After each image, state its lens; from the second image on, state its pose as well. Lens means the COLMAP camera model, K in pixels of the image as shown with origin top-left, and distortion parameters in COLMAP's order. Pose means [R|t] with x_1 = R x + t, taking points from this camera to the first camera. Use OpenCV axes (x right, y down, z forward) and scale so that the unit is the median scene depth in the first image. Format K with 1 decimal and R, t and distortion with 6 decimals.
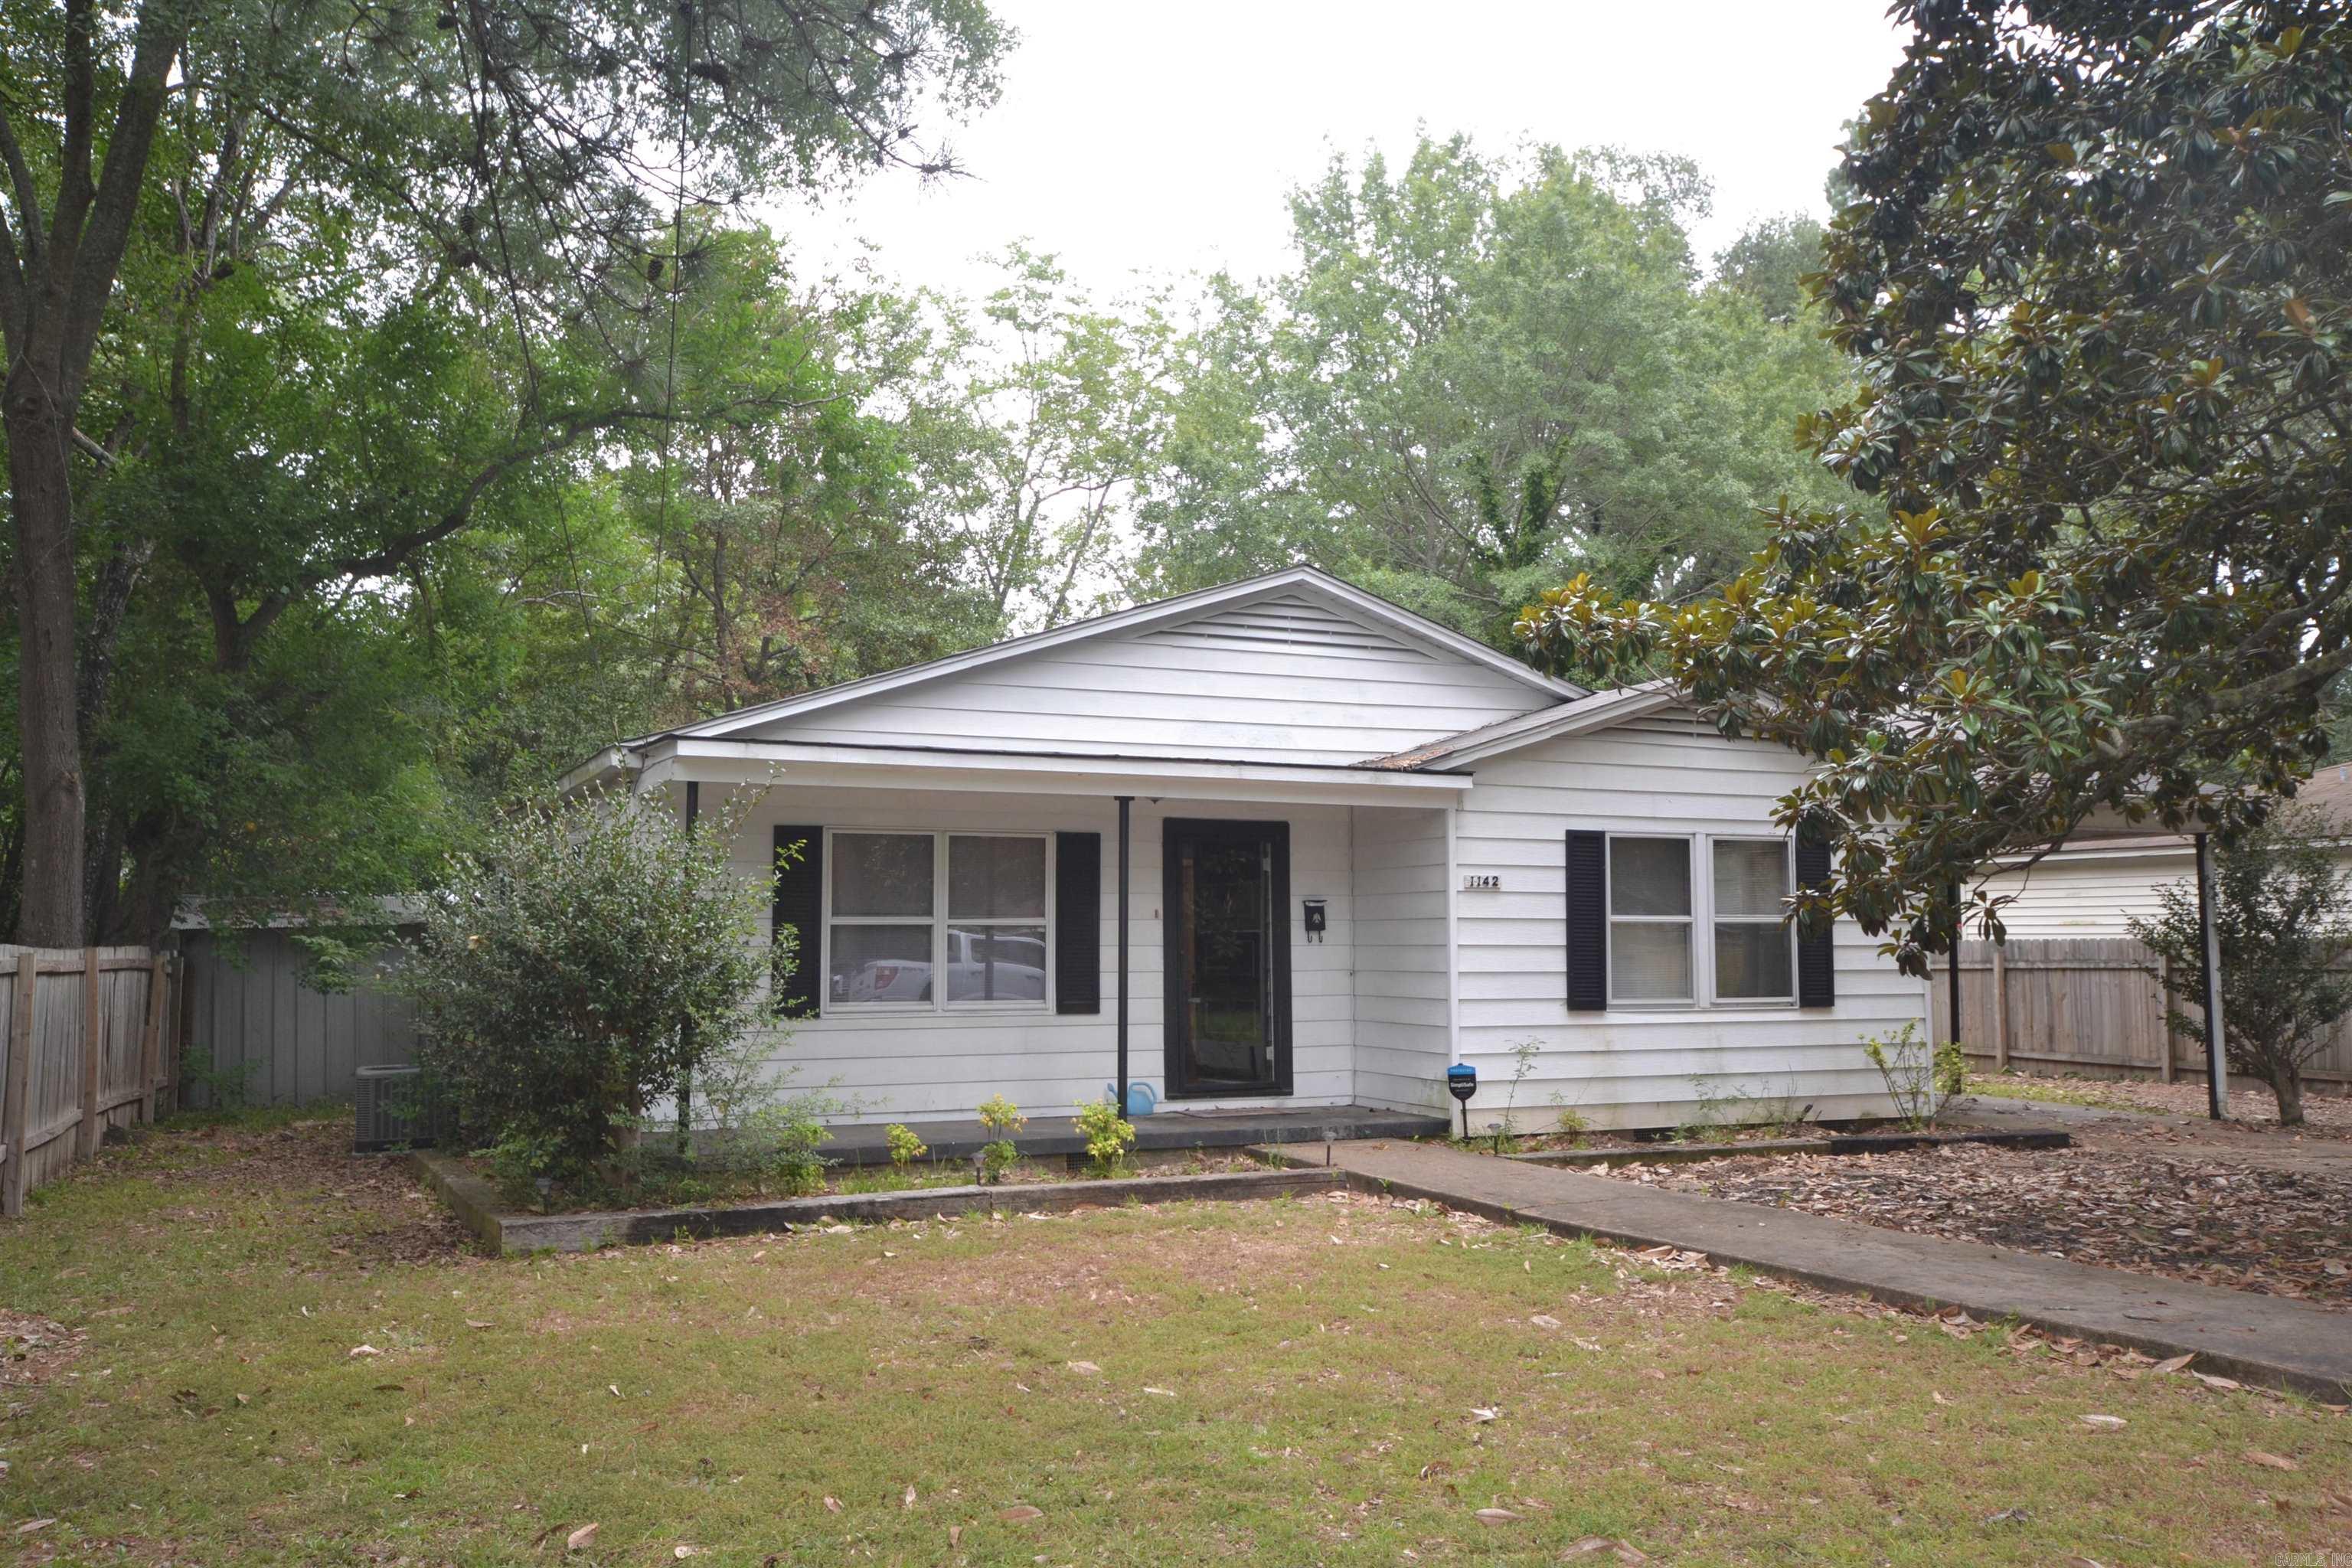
lens RADIAL K [[1977.0, 0, 1190.7], [0, 1977.0, 775.7], [0, 0, 1]] dist [0.011153, 0.057936]
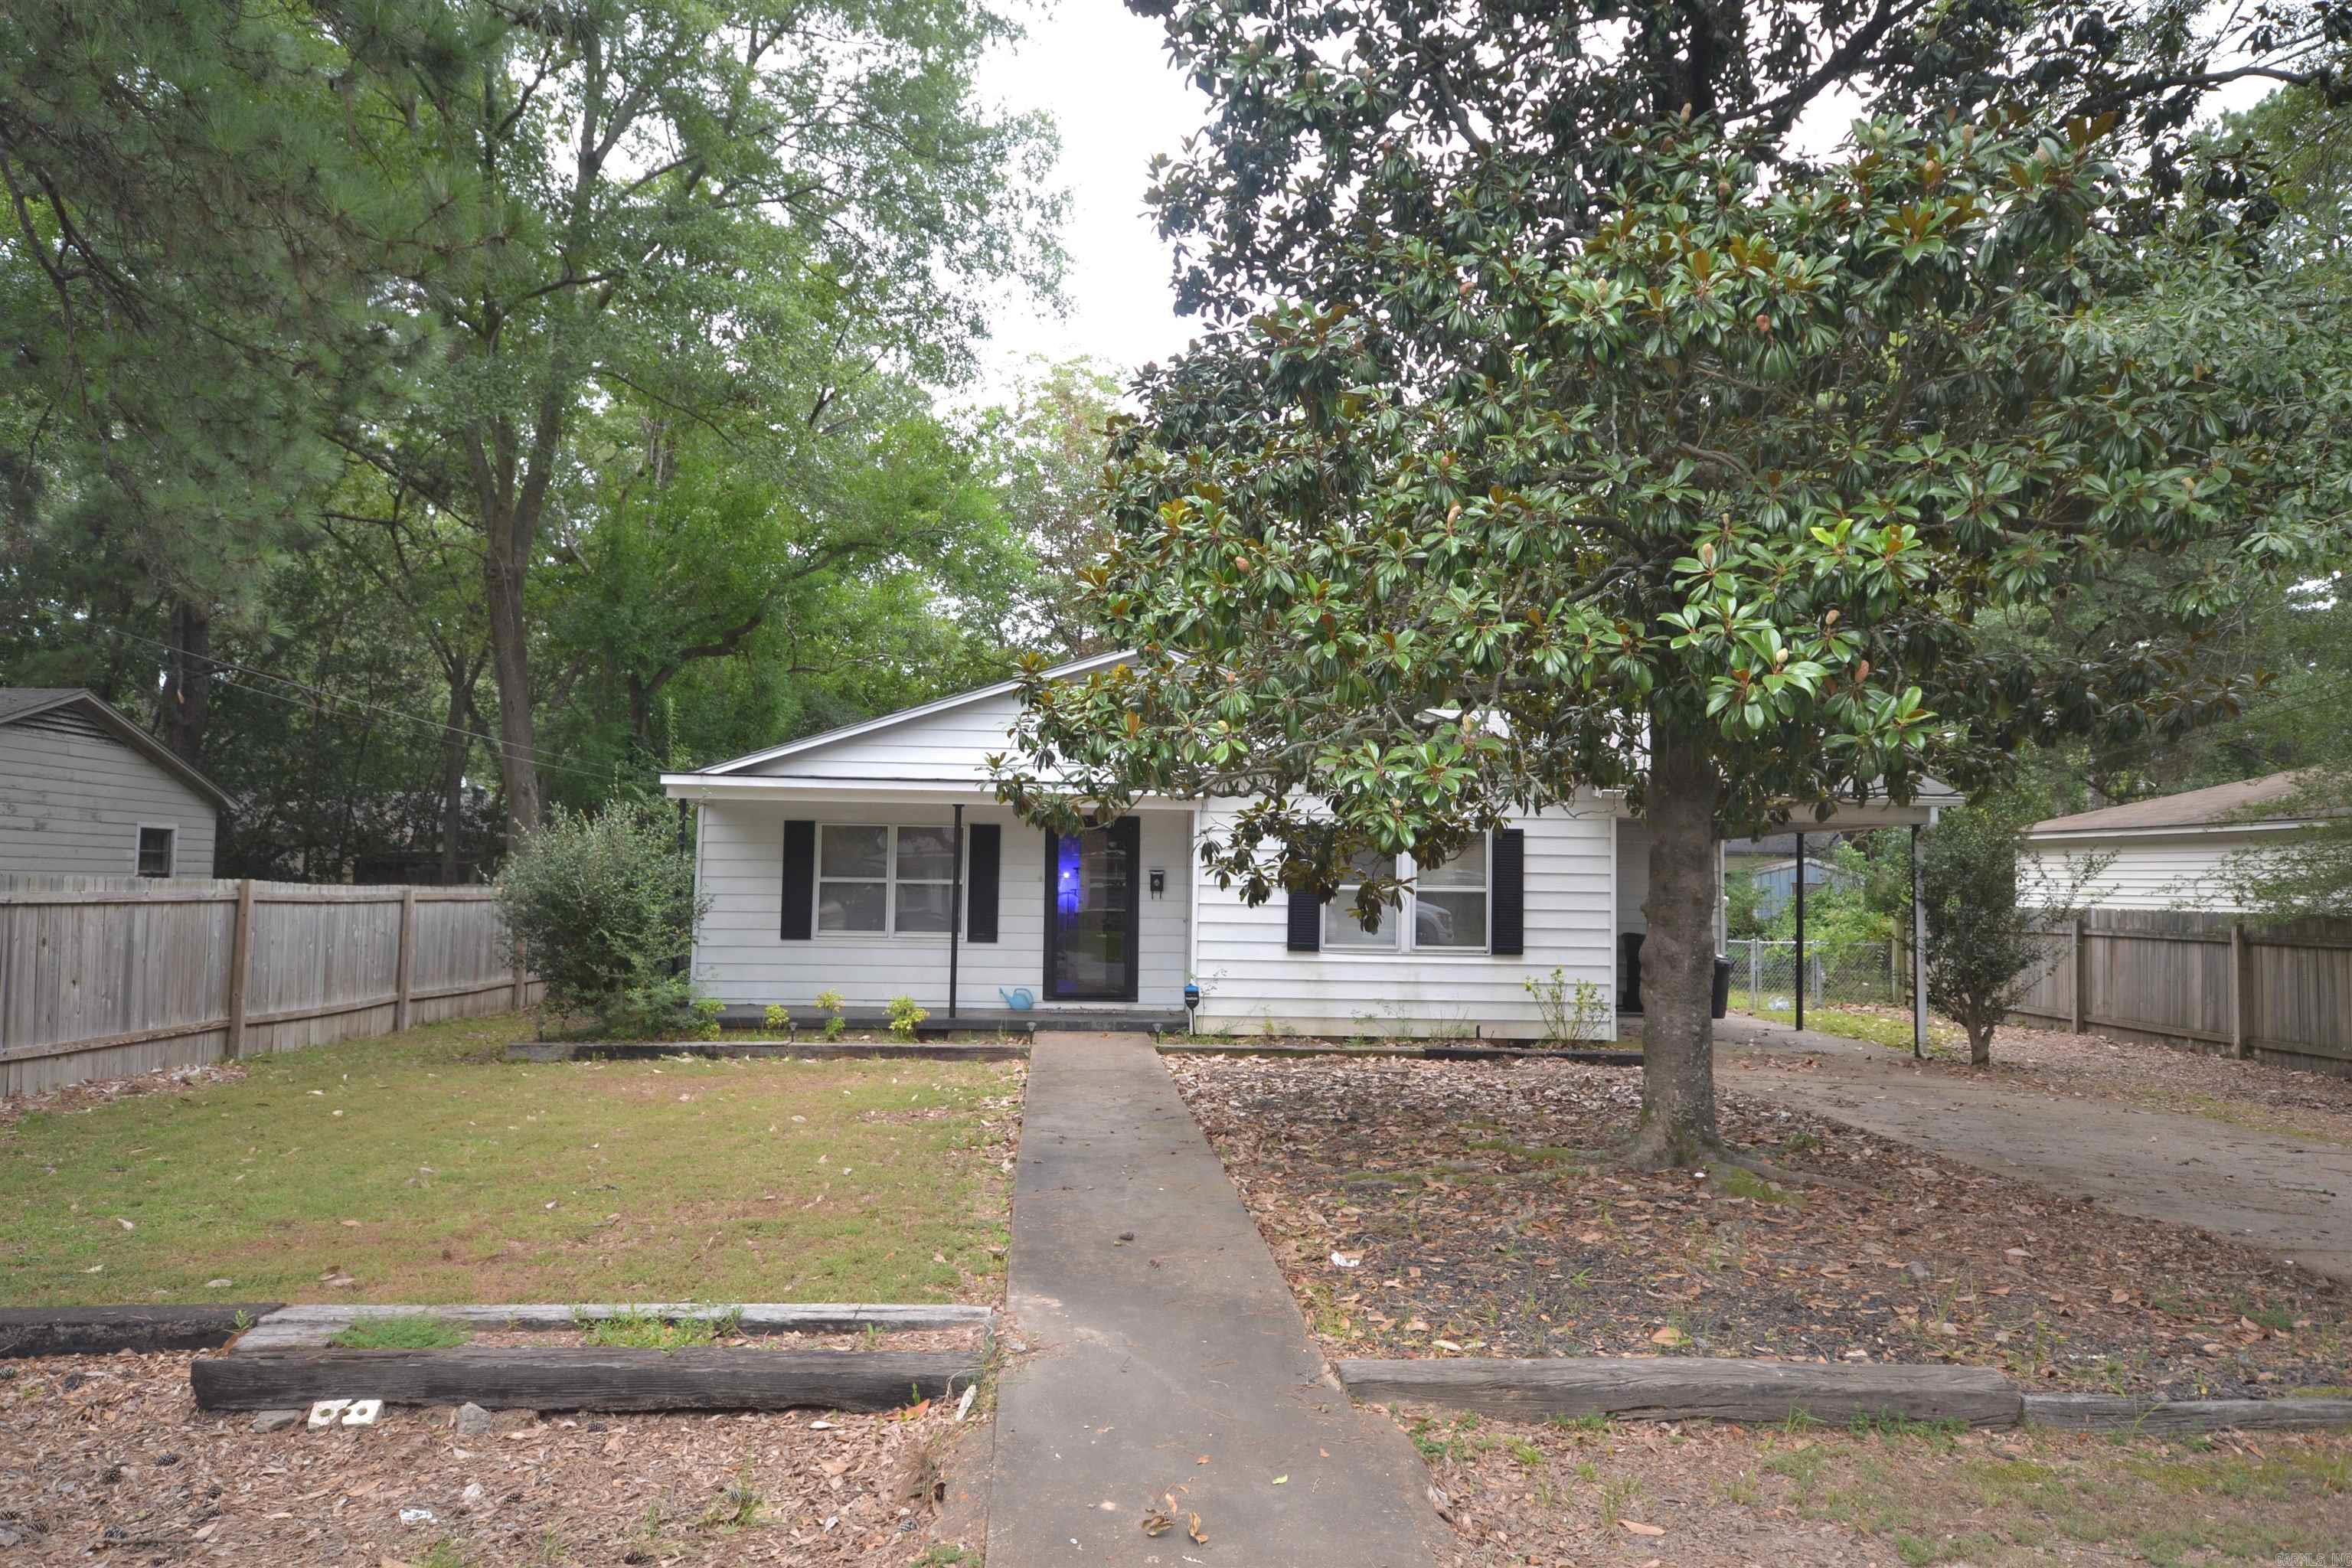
lens RADIAL K [[1627.4, 0, 1158.1], [0, 1627.4, 778.4], [0, 0, 1]] dist [0.011405, 0.005767]
pose [[0.928581, -0.005673, -0.371086, 0.523897], [0.012824, 0.999777, 0.016807, -0.025892], [0.370908, -0.020365, 0.928446, -0.119582]]
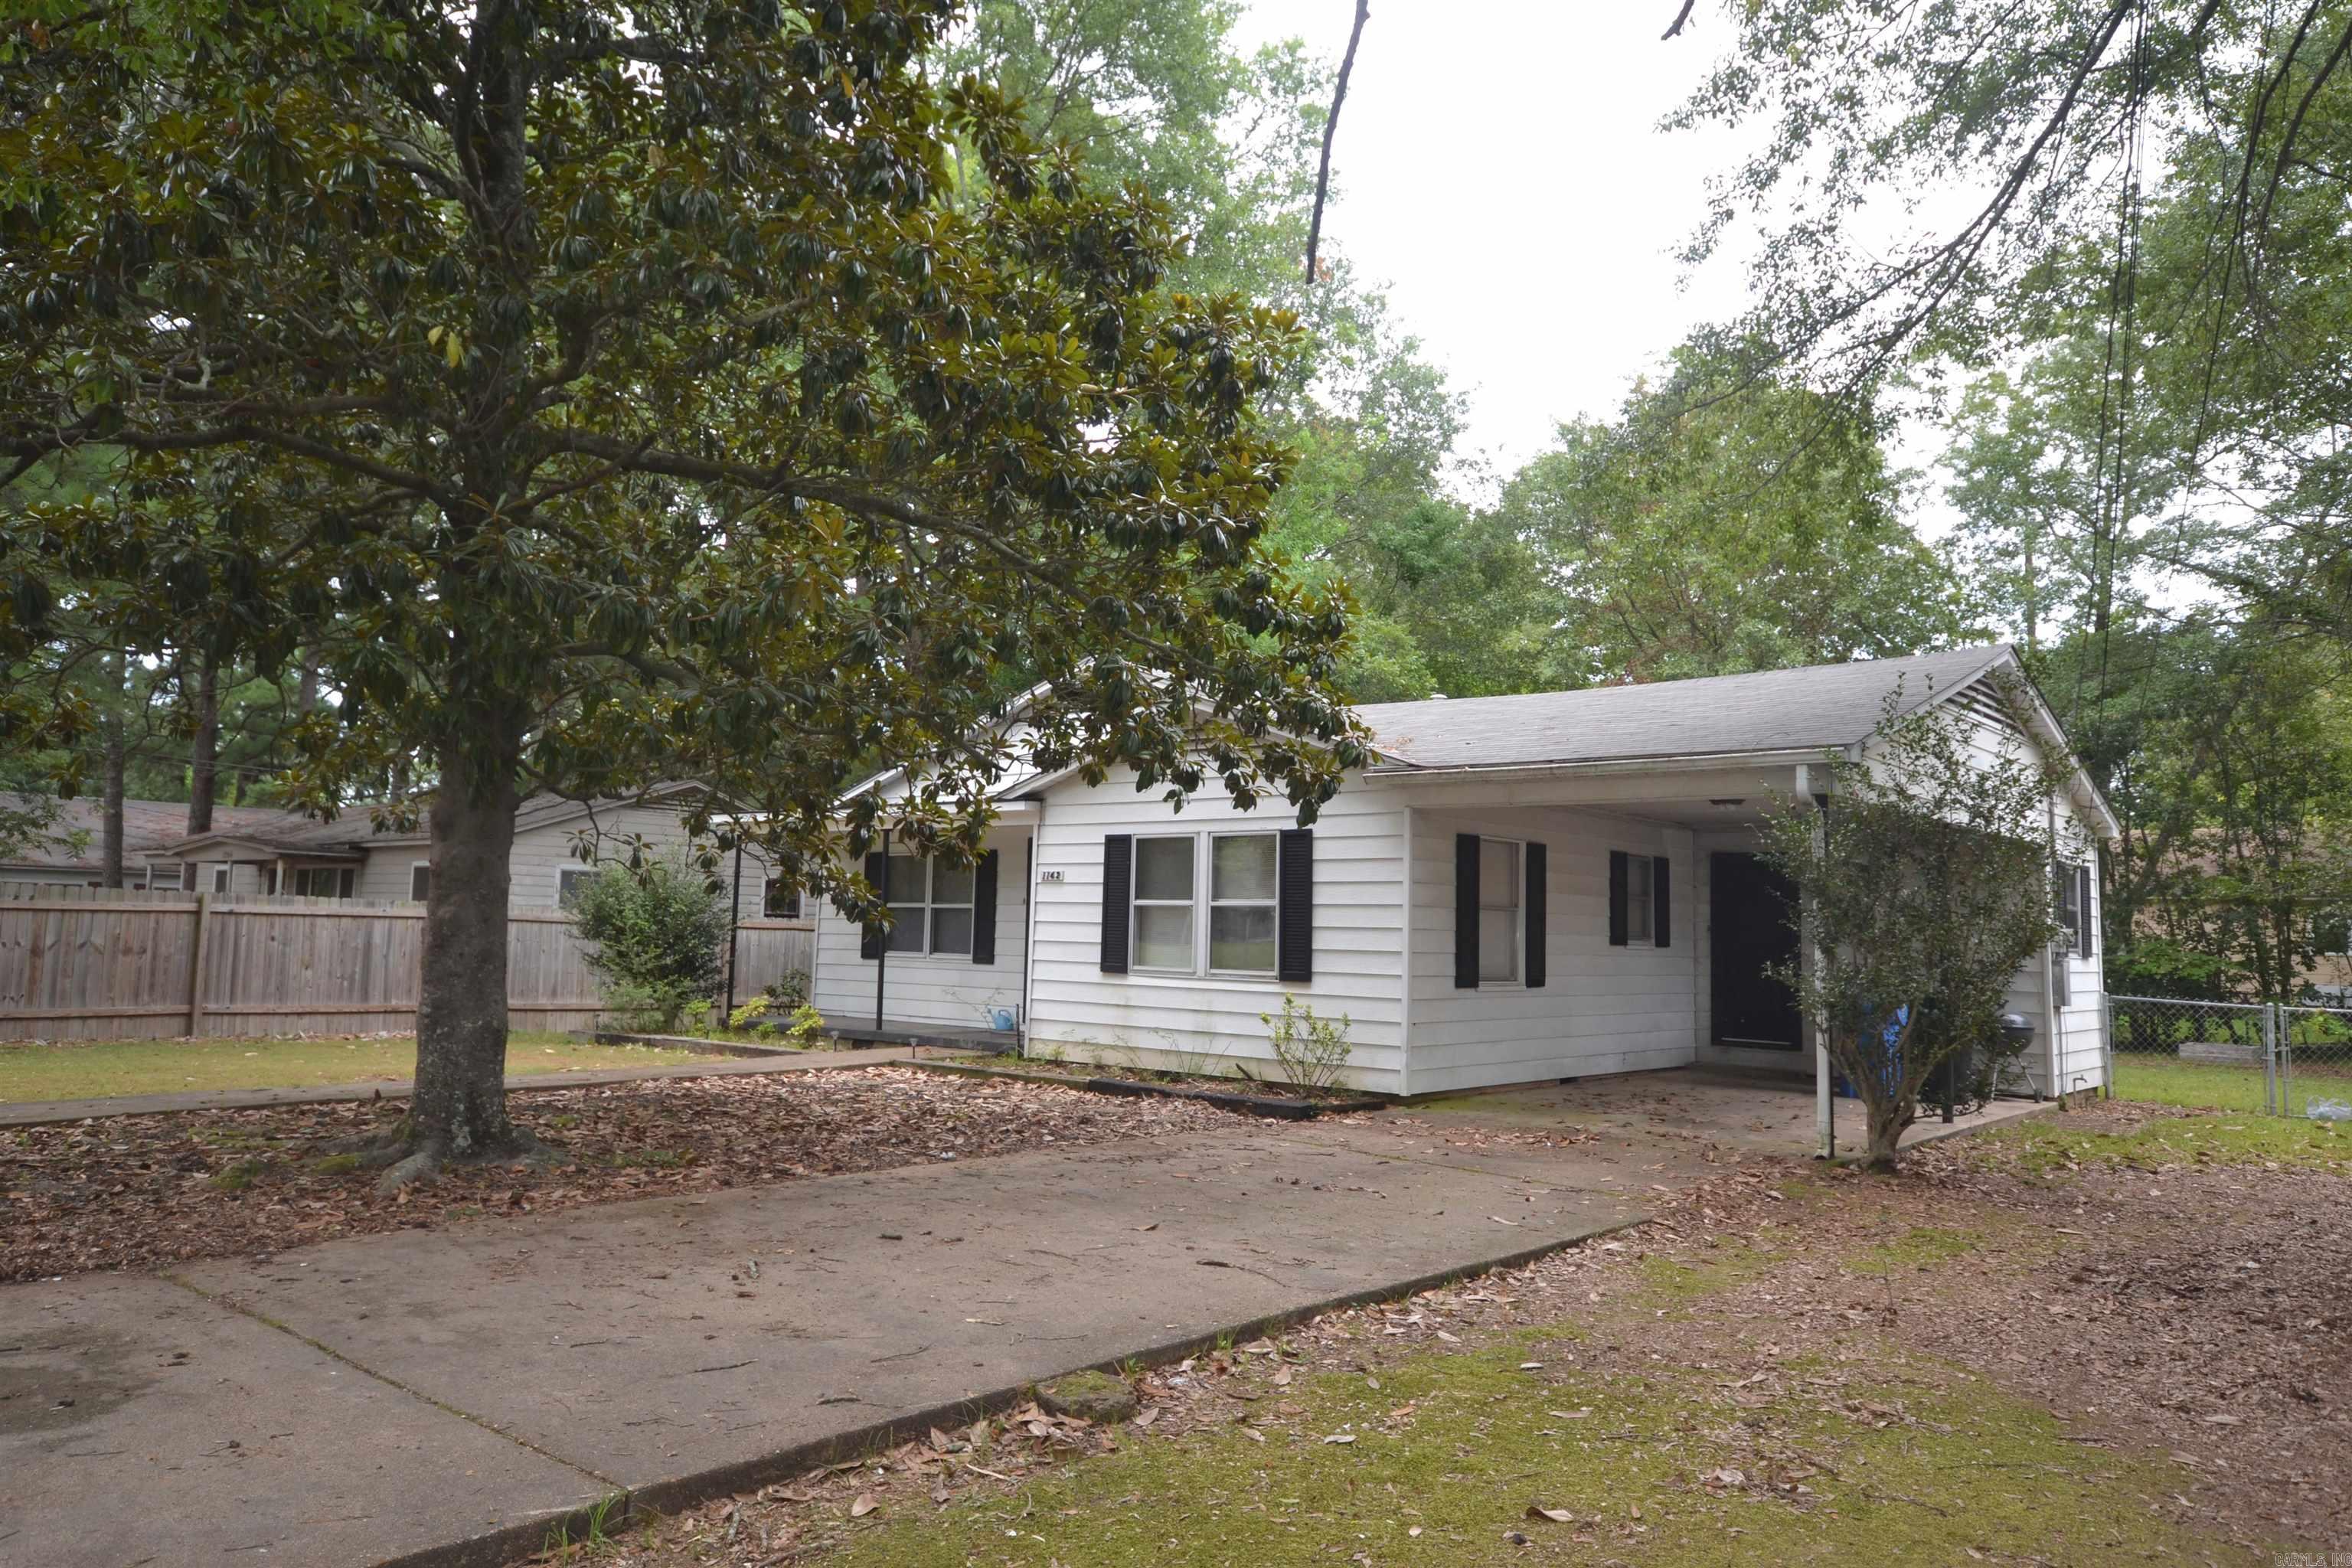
lens RADIAL K [[1627.4, 0, 1186.0], [0, 1627.4, 781.5], [0, 0, 1]] dist [0.011405, 0.005767]
pose [[0.431222, -0.074532, -0.899162, 1.160294], [0.047902, 0.997068, -0.059675, 0.057725], [0.900973, -0.017338, 0.433528, 0.564725]]
